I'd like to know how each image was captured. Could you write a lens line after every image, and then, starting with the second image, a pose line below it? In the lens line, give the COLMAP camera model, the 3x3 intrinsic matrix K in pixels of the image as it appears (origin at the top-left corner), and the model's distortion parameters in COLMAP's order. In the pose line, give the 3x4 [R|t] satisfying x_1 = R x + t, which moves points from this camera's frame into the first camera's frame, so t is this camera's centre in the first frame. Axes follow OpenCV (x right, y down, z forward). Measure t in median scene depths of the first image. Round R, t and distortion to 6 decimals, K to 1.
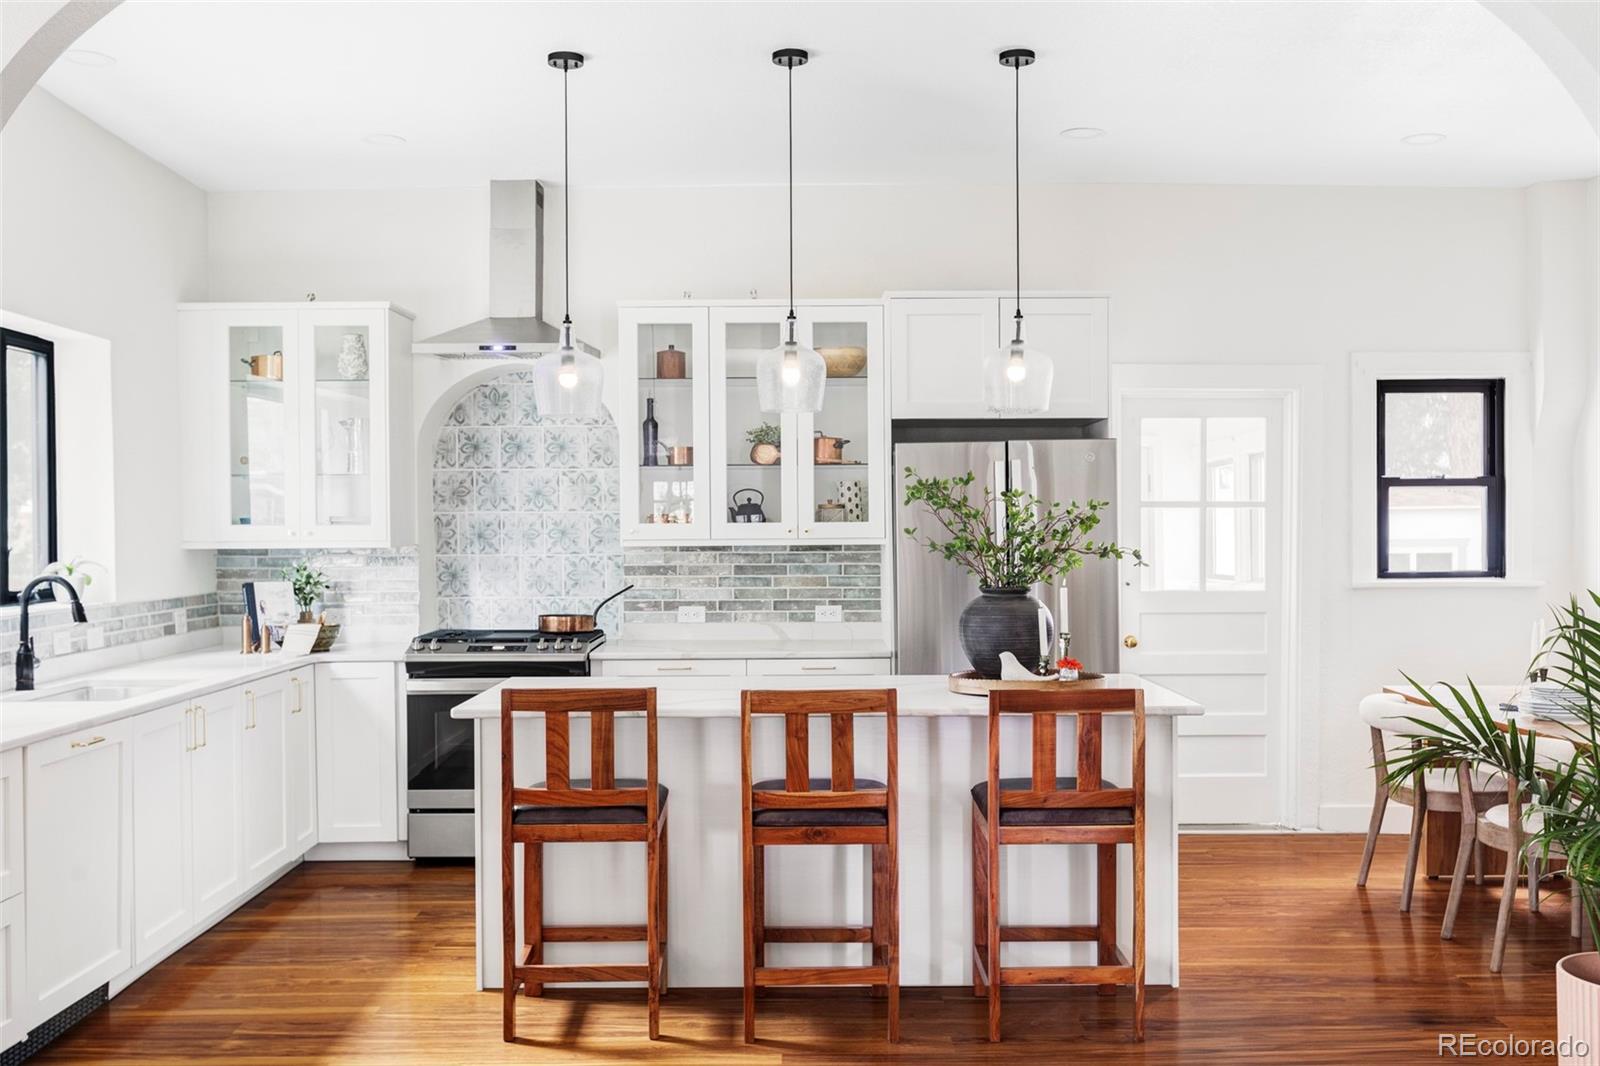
lens RADIAL K [[1529.6, 0, 784.4], [0, 1529.6, 542.5], [0, 0, 1]] dist [0.022291, 0.000000]
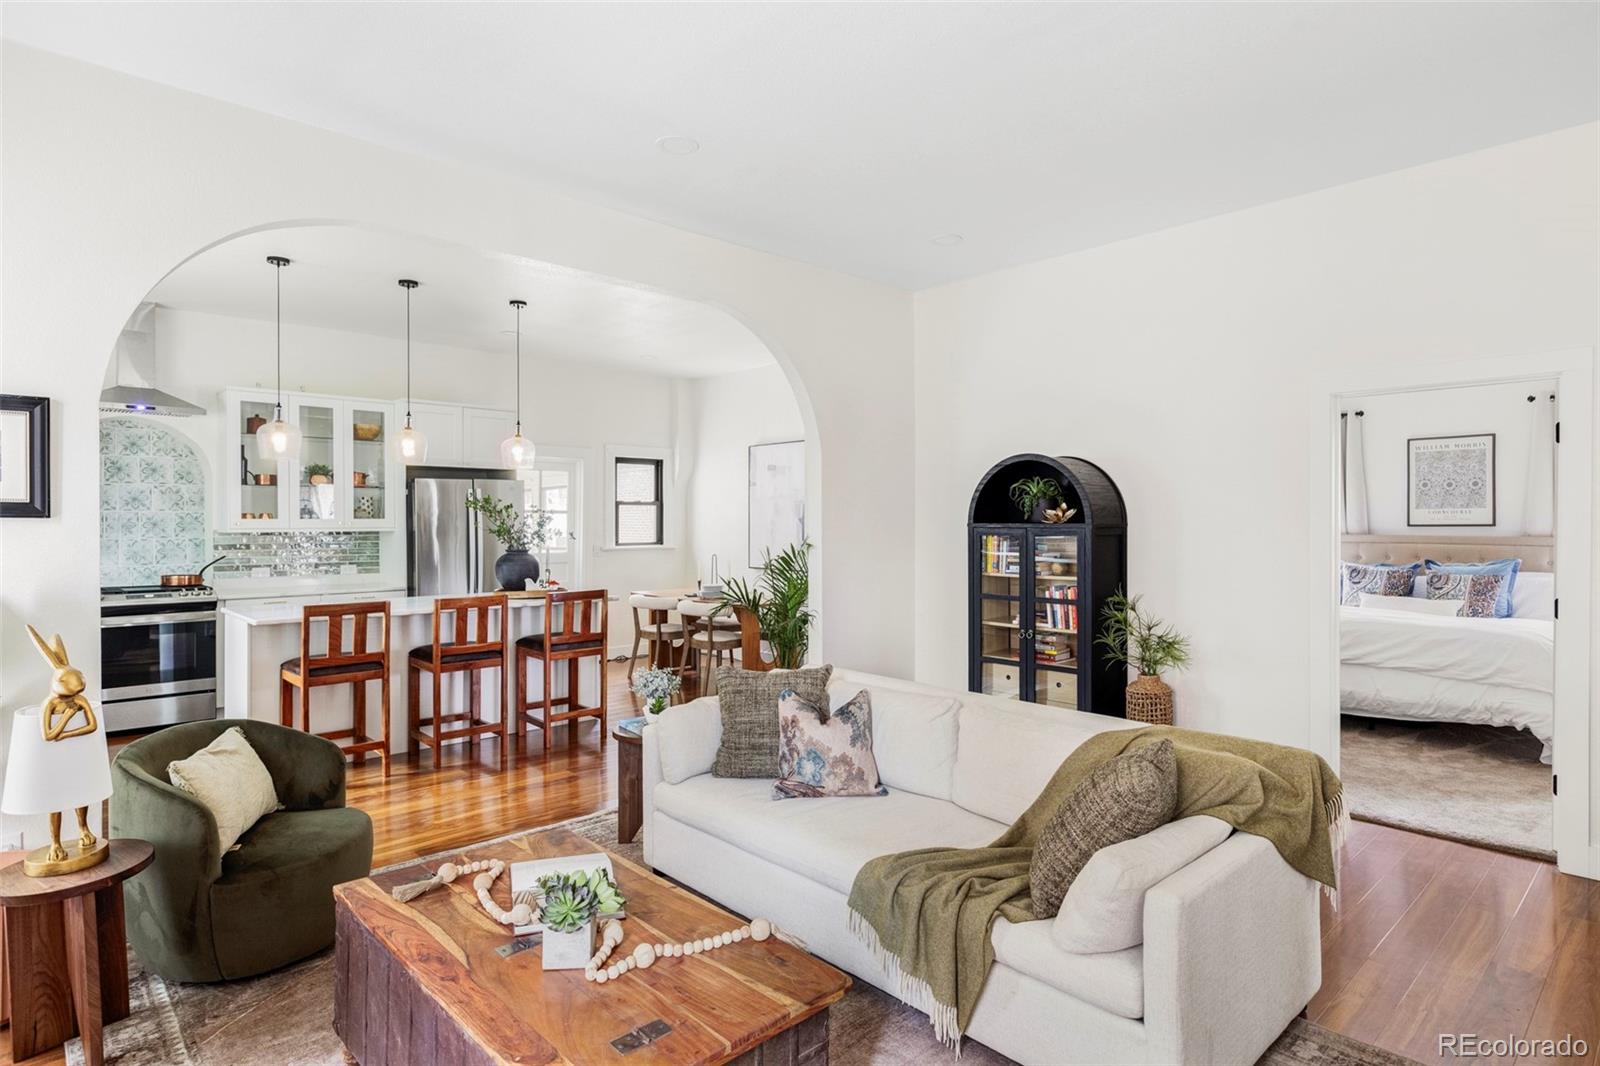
lens RADIAL K [[872.2, 0, 800.0], [0, 872.2, 526.3], [0, 0, 1]] dist [0.006625, -0.000673]
pose [[0.736957, 0.001068, 0.675939, -0.289136], [0.004297, 0.999971, -0.006265, 0.004466], [-0.675926, 0.007522, 0.736931, -0.127687]]
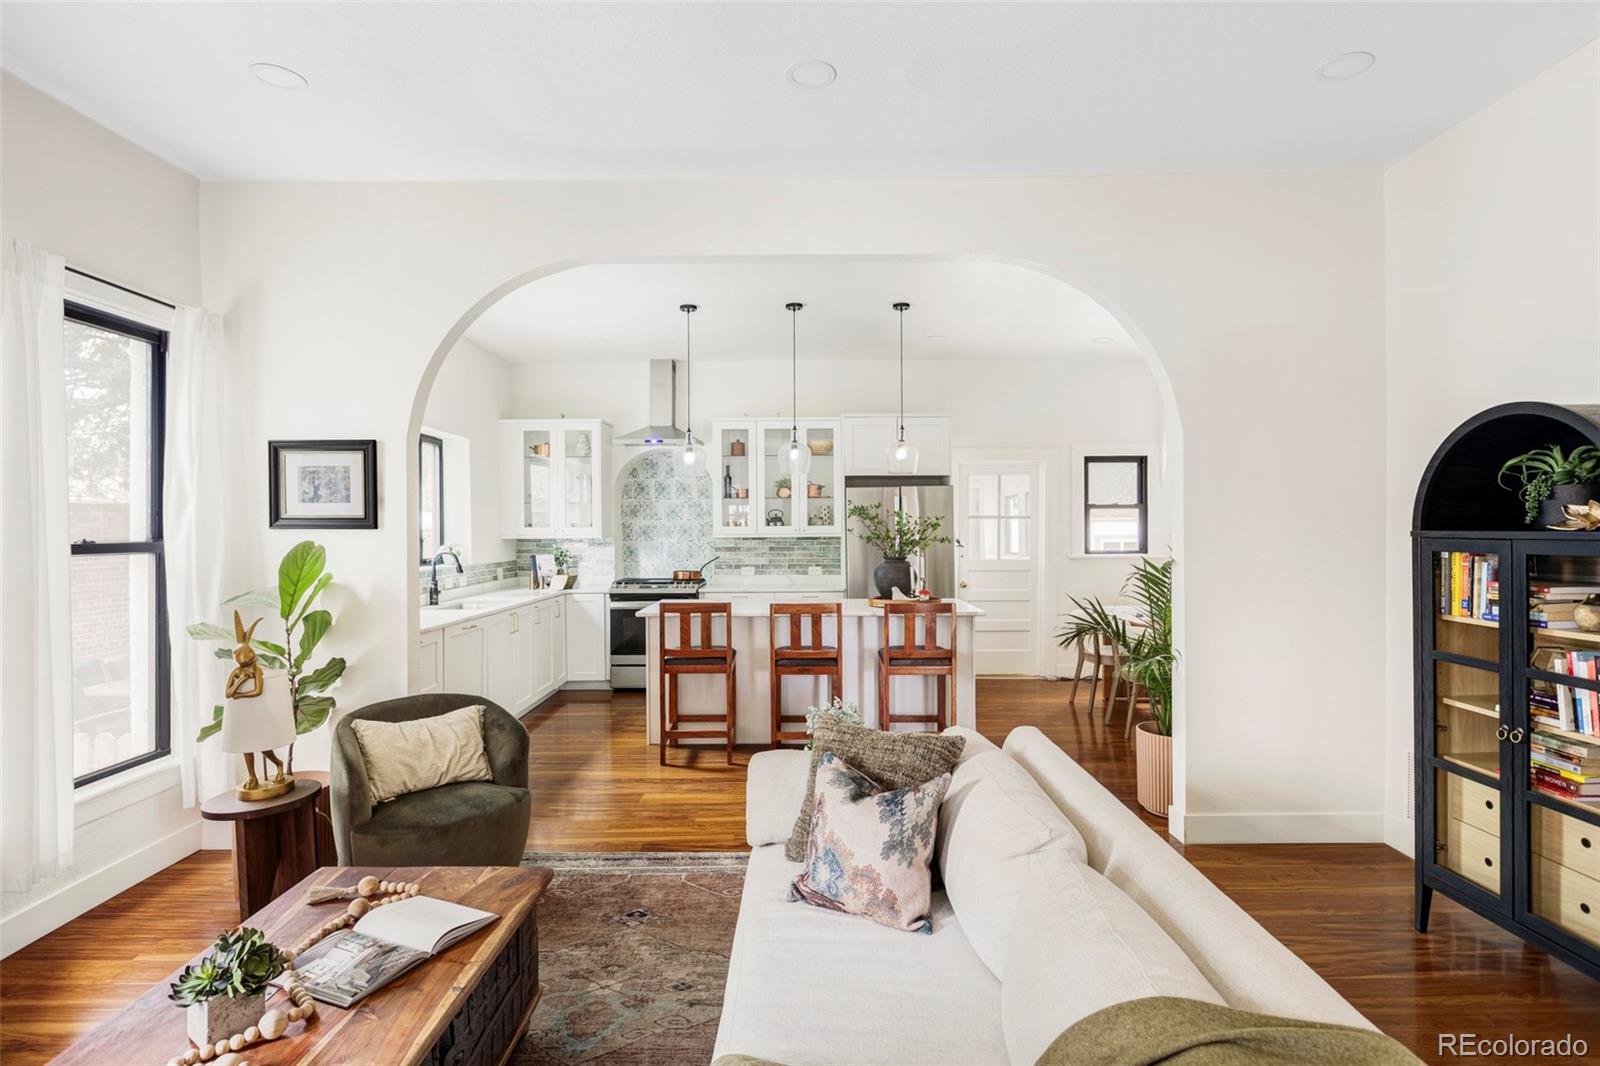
lens RADIAL K [[826.8, 0, 790.7], [0, 826.8, 533.2], [0, 0, 1]] dist [0.027453, 0.001643]
pose [[0.999945, 0.000481, -0.010463, 0.008402], [-0.000521, 0.999993, -0.003760, 0.000704], [0.010461, 0.003765, 0.999938, -0.109013]]
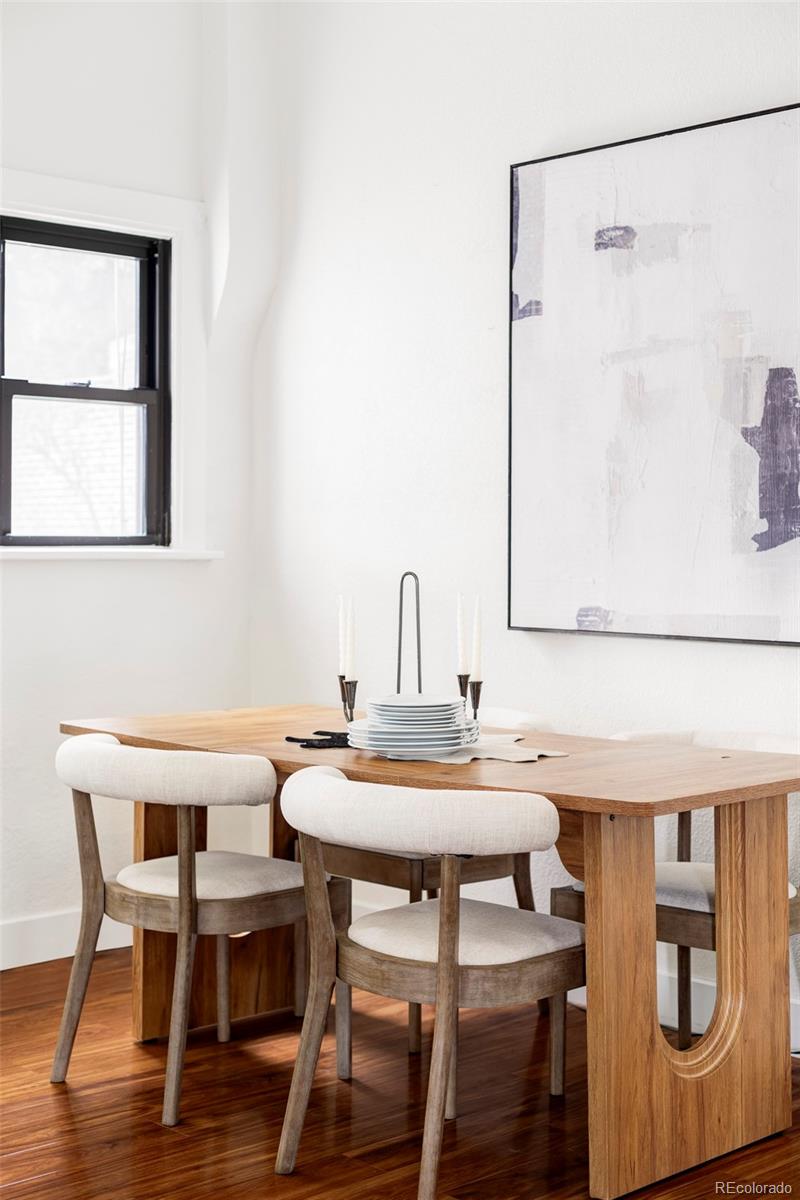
lens RADIAL K [[1748.2, 0, 409.1], [0, 1748.2, 596.7], [0, 0, 1]] dist [0.034866, 0.000000]
pose [[0.718733, -0.011488, 0.695191, 0.024330], [-0.000493, 0.999855, 0.017033, 0.033233], [-0.695286, -0.012584, 0.718623, 0.409333]]
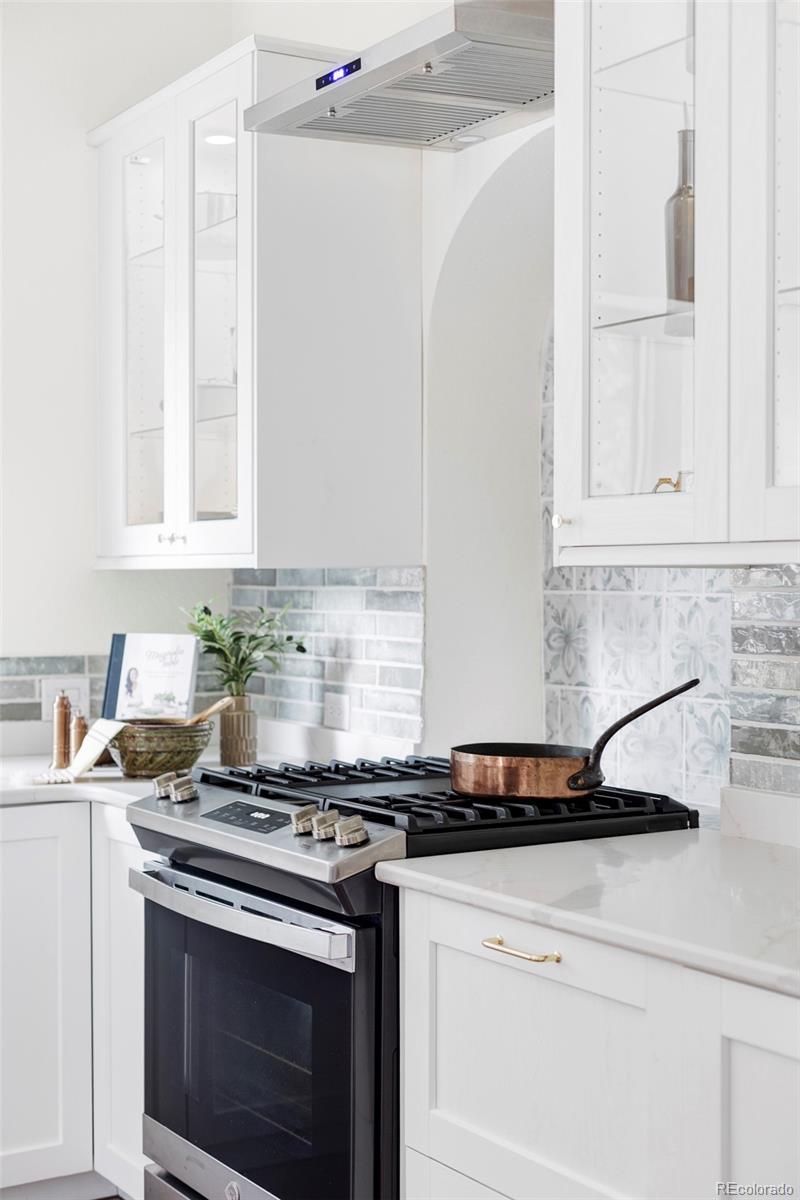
lens RADIAL K [[1748.2, 0, 393.6], [0, 1748.2, 596.1], [0, 0, 1]] dist [0.034866, 0.000000]
pose [[0.532520, 0.016982, -0.846247, 0.209371], [-0.016913, 0.999813, 0.009421, 0.005929], [0.846249, 0.009296, 0.532707, 0.748316]]
